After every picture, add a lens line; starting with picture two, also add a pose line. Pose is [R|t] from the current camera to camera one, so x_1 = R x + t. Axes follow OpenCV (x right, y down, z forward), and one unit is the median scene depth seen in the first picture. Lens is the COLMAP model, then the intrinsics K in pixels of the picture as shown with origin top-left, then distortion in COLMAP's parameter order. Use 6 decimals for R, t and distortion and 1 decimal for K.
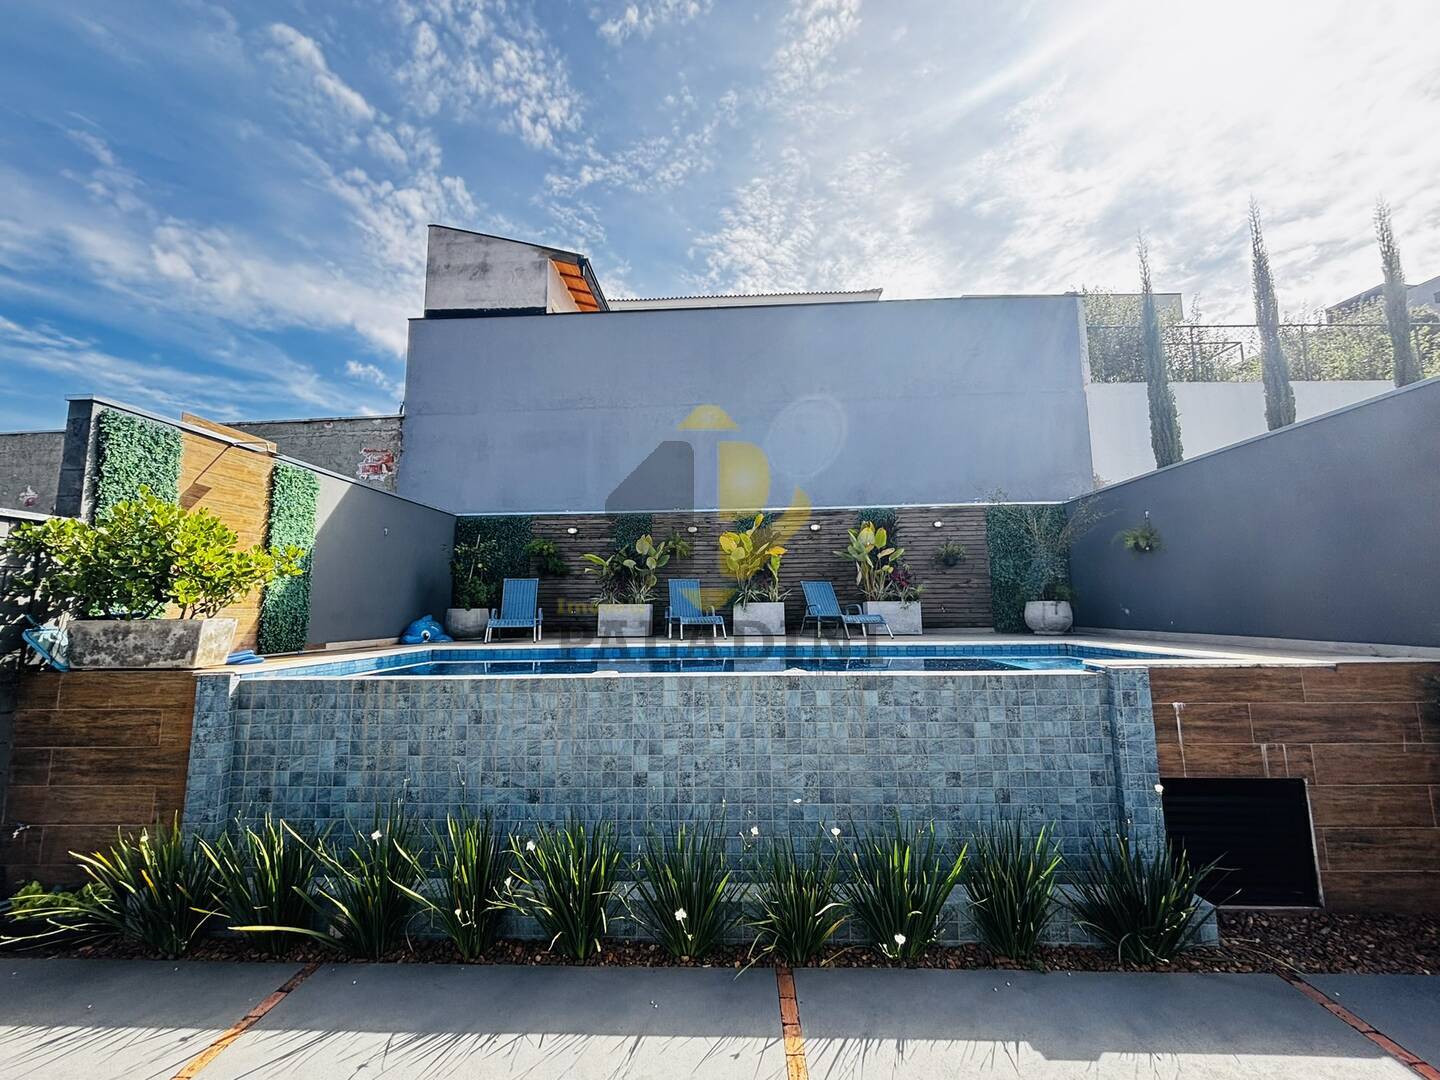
lens RADIAL K [[581.3, 0, 717.7], [0, 581.3, 536.1], [0, 0, 1]] dist [0.008575, -0.001410]
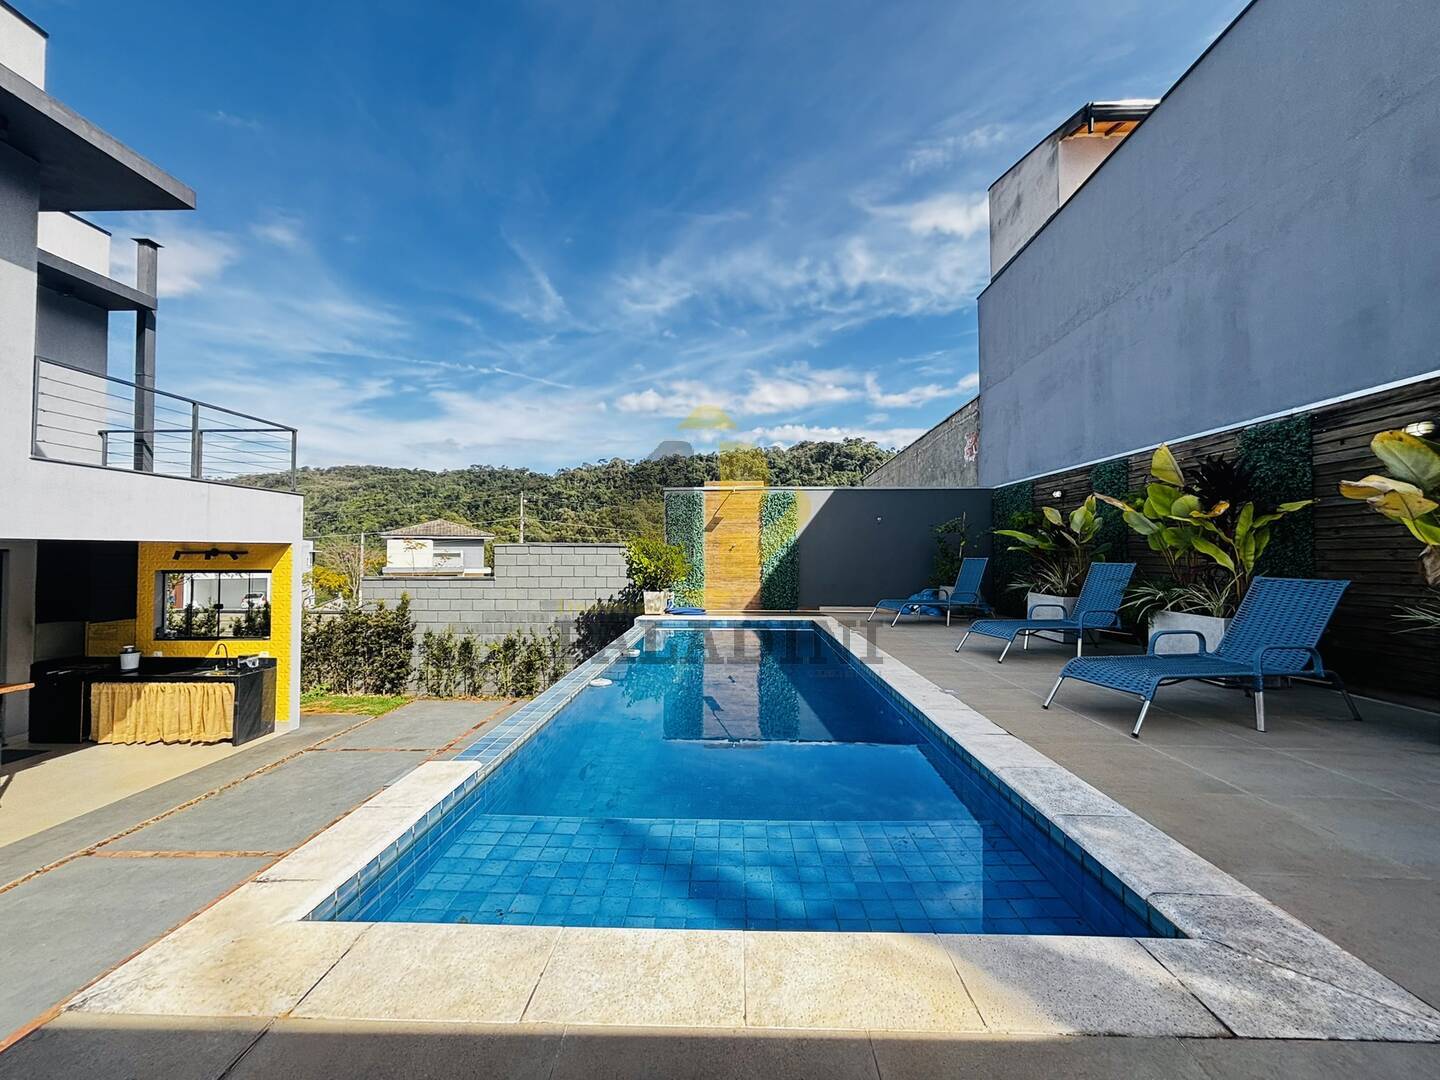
lens RADIAL K [[581.3, 0, 712.1], [0, 581.3, 543.7], [0, 0, 1]] dist [0.008575, -0.001410]
pose [[0.007418, -0.006391, -0.999952, 0.727958], [0.126546, 0.991946, -0.005401, 0.003145], [0.991933, -0.126500, 0.008167, 0.711894]]
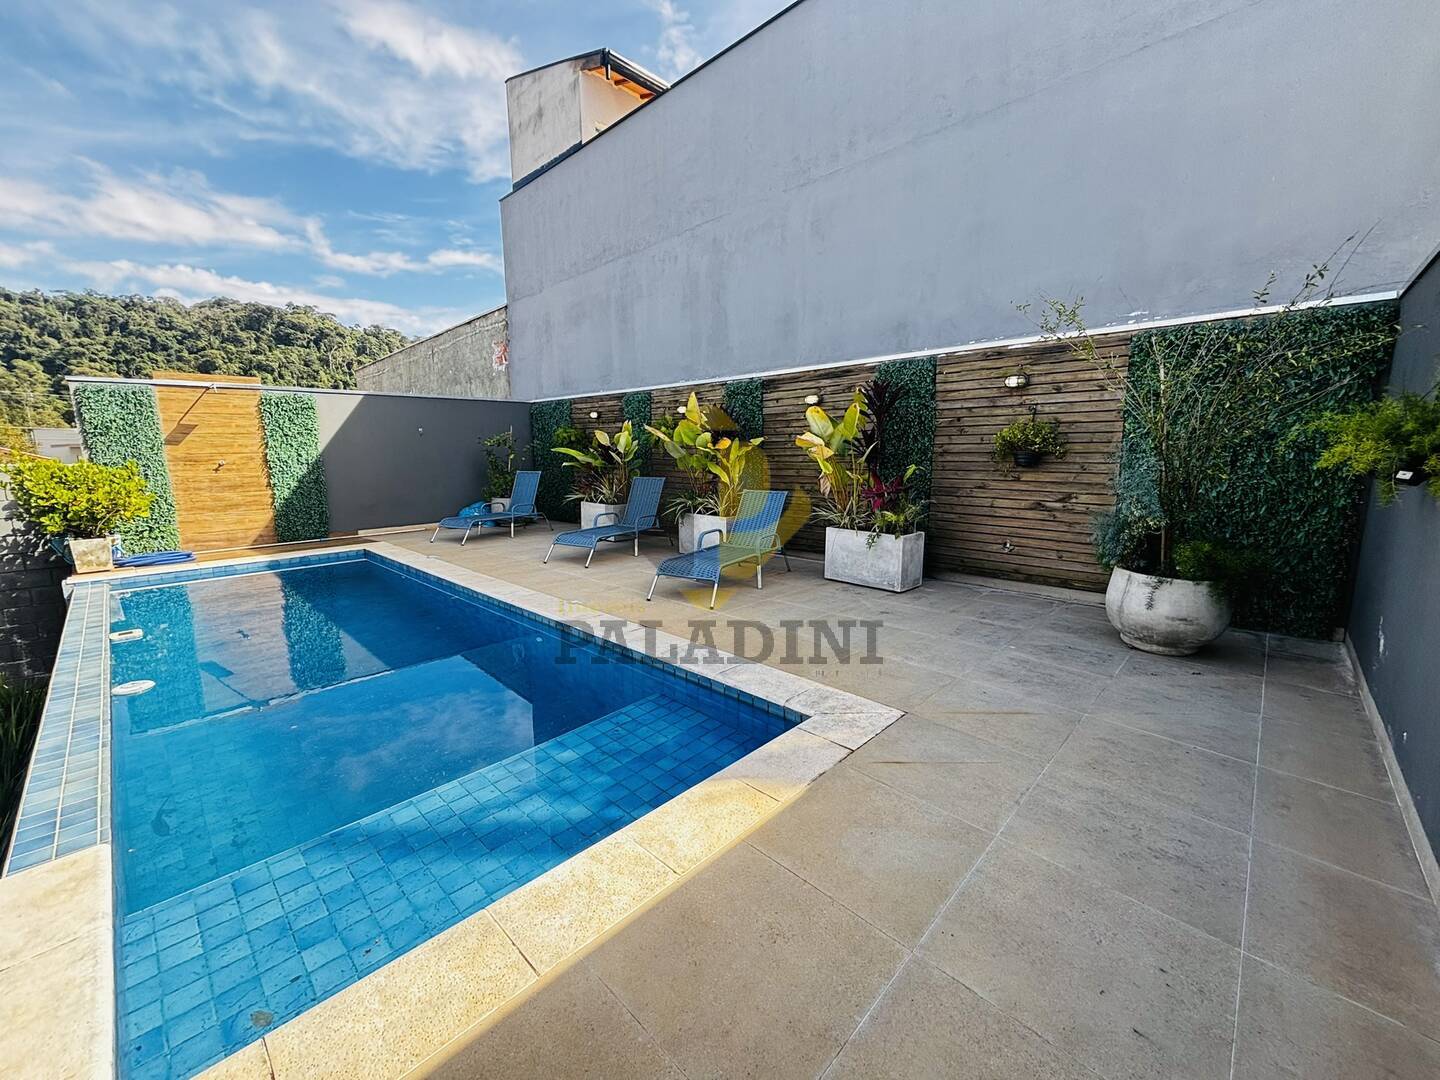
lens RADIAL K [[581.3, 0, 719.7], [0, 581.3, 547.6], [0, 0, 1]] dist [0.008575, -0.001410]
pose [[0.750003, 0.117559, -0.650903, 0.710426], [0.086465, 0.958208, 0.272691, -0.056783], [0.655758, -0.260800, 0.708494, 0.578382]]
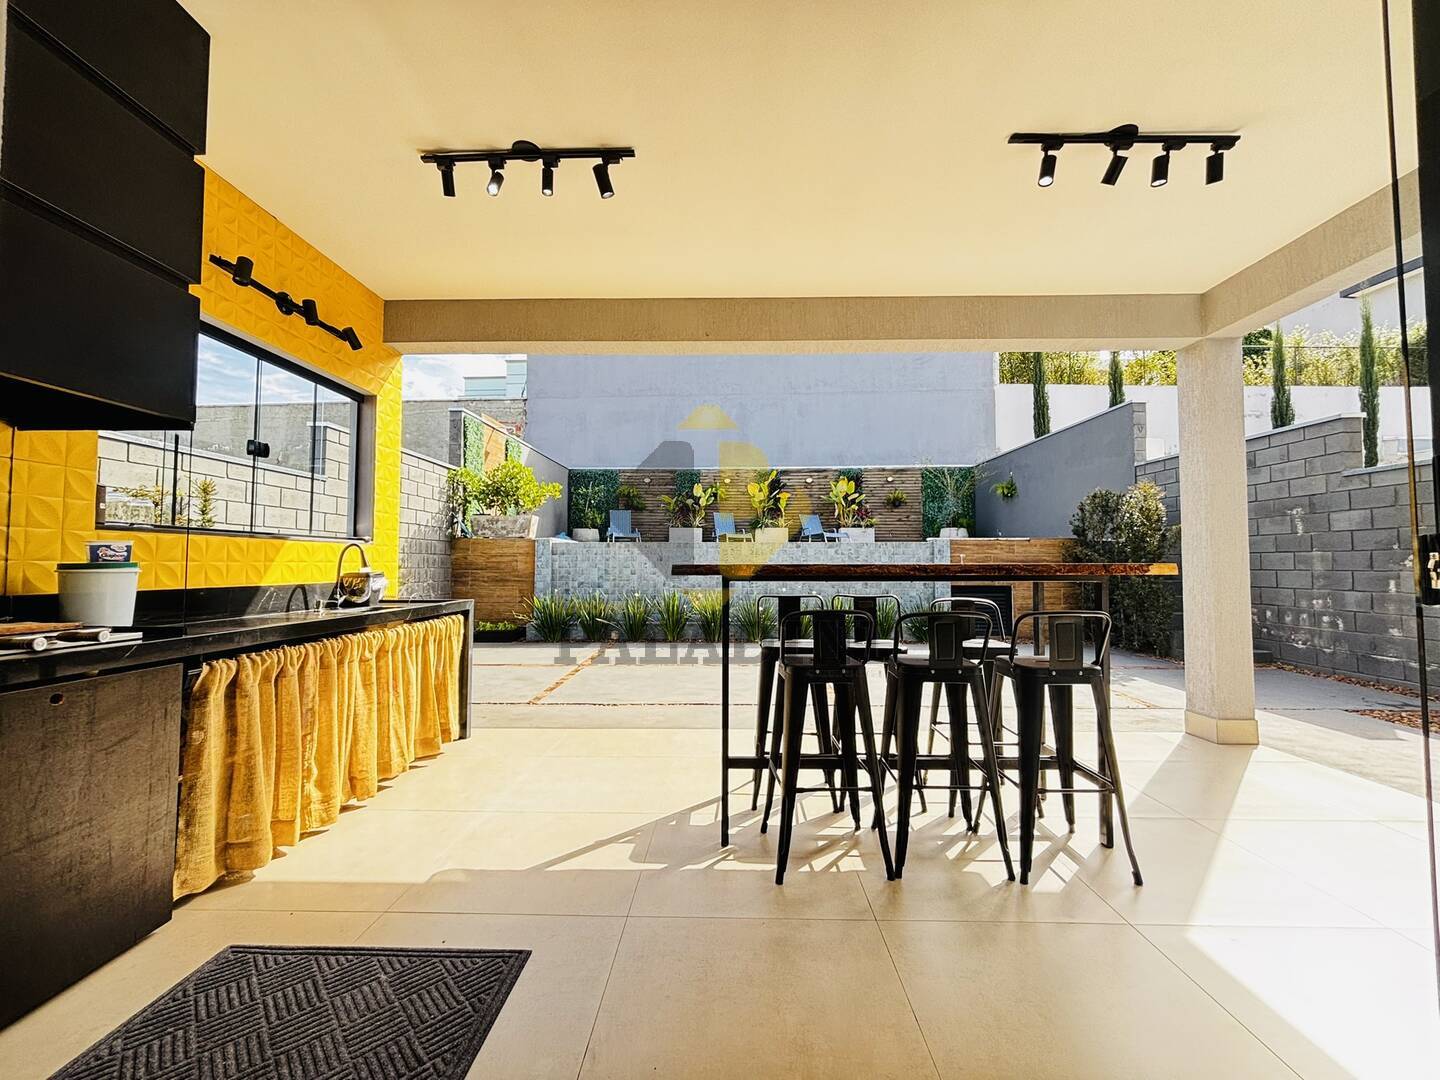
lens RADIAL K [[581.3, 0, 717.3], [0, 581.3, 538.3], [0, 0, 1]] dist [0.008575, -0.001410]
pose [[0.999822, 0.013336, 0.013313, -0.118373], [-0.014361, 0.996681, 0.080125, 0.024080], [-0.012200, -0.080302, 0.996696, -0.685110]]
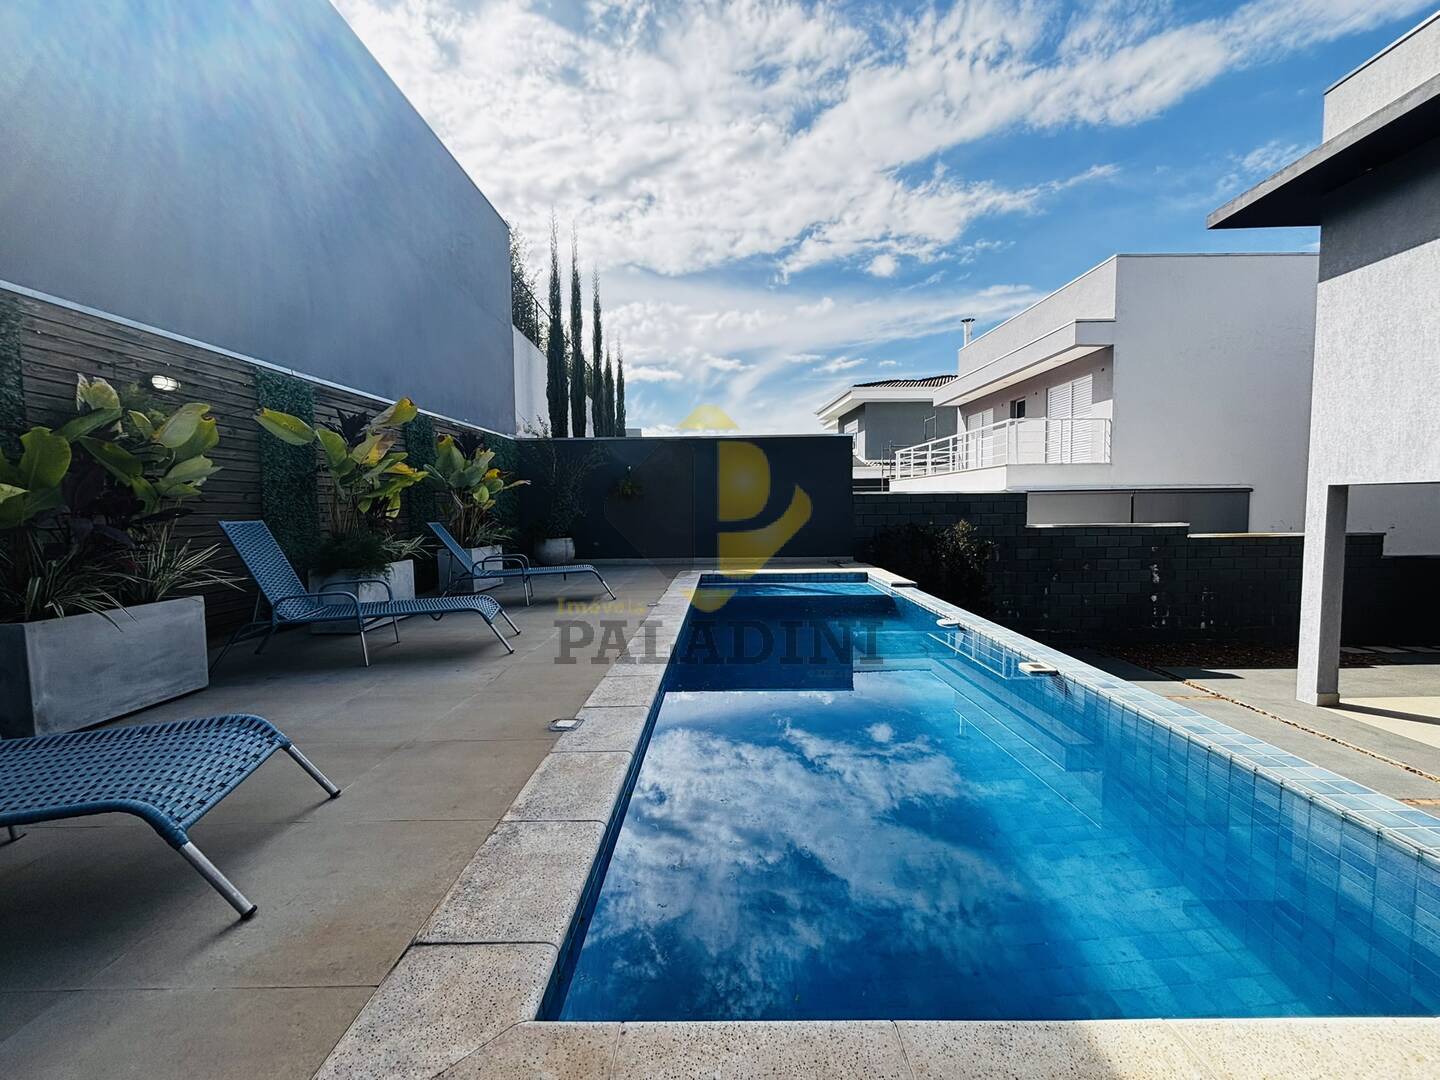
lens RADIAL K [[581.3, 0, 718.8], [0, 581.3, 542.0], [0, 0, 1]] dist [0.008575, -0.001410]
pose [[-0.020779, -0.052253, 0.998418, -0.581046], [-0.115950, 0.992021, 0.049505, 0.040681], [-0.993038, -0.114738, -0.026672, 0.873367]]
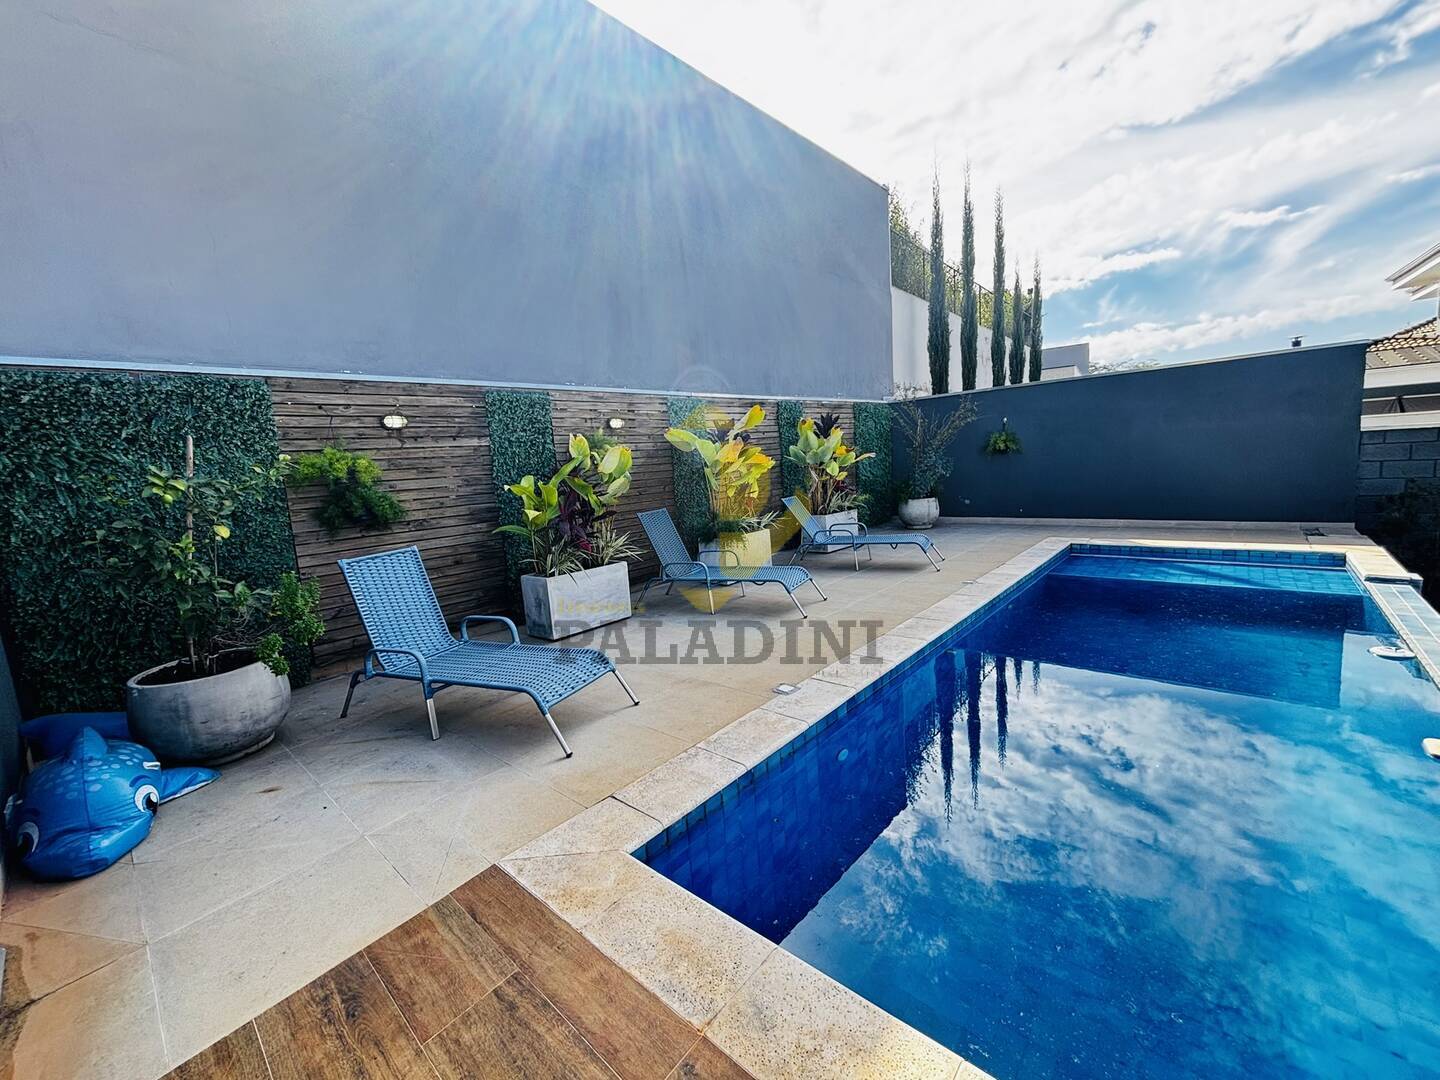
lens RADIAL K [[581.3, 0, 727.9], [0, 581.3, 543.6], [0, 0, 1]] dist [0.008575, -0.001410]
pose [[0.630360, -0.147552, 0.762152, -0.598666], [-0.038549, 0.974610, 0.220567, -0.035561], [-0.775345, -0.168417, 0.608667, 0.716048]]
